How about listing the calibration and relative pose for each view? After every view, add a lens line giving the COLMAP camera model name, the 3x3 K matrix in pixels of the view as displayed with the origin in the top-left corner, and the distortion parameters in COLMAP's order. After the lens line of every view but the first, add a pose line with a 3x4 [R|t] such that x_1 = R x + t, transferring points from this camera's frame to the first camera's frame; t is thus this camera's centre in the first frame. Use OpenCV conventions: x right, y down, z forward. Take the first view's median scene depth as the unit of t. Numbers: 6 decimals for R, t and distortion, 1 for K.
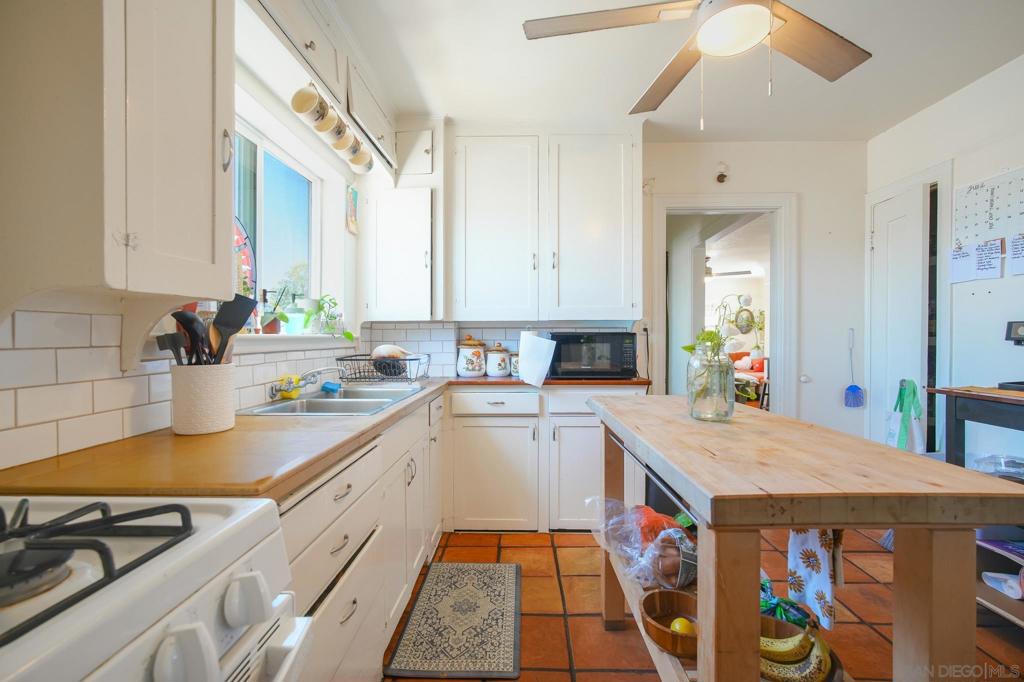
lens RADIAL K [[451.0, 0, 513.3], [0, 451.0, 341.3], [0, 0, 1]] dist [-0.002945, 0.000117]
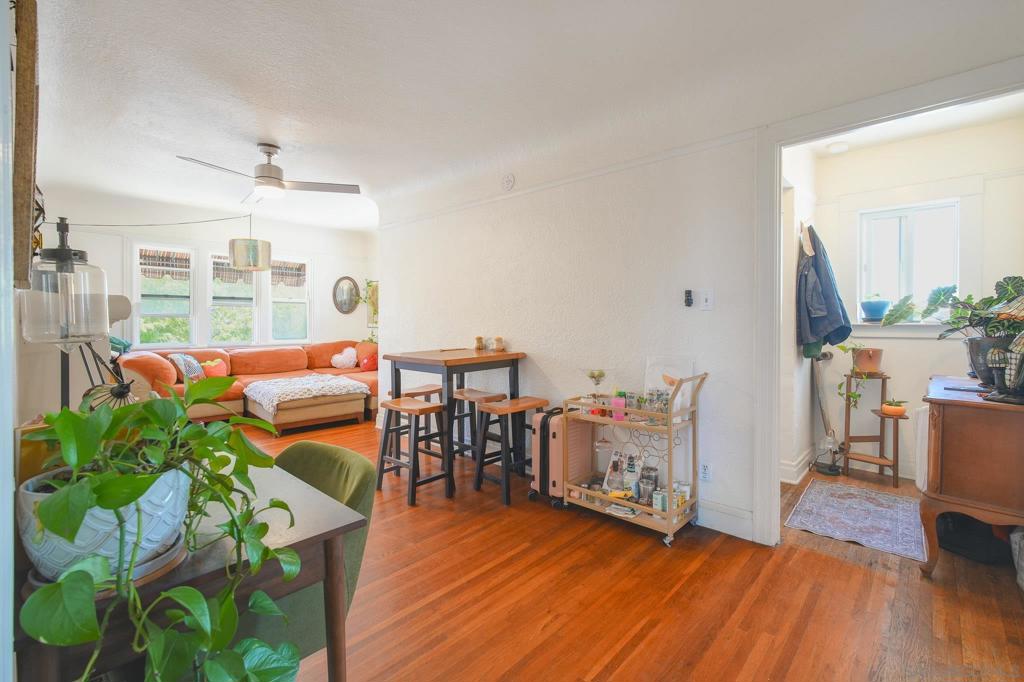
lens RADIAL K [[451.0, 0, 511.4], [0, 451.0, 333.4], [0, 0, 1]] dist [-0.002945, 0.000117]
pose [[0.669400, -0.019423, 0.742648, 0.190007], [0.008347, 0.999792, 0.018624, 0.002194], [-0.742855, -0.006269, 0.669423, 0.390222]]
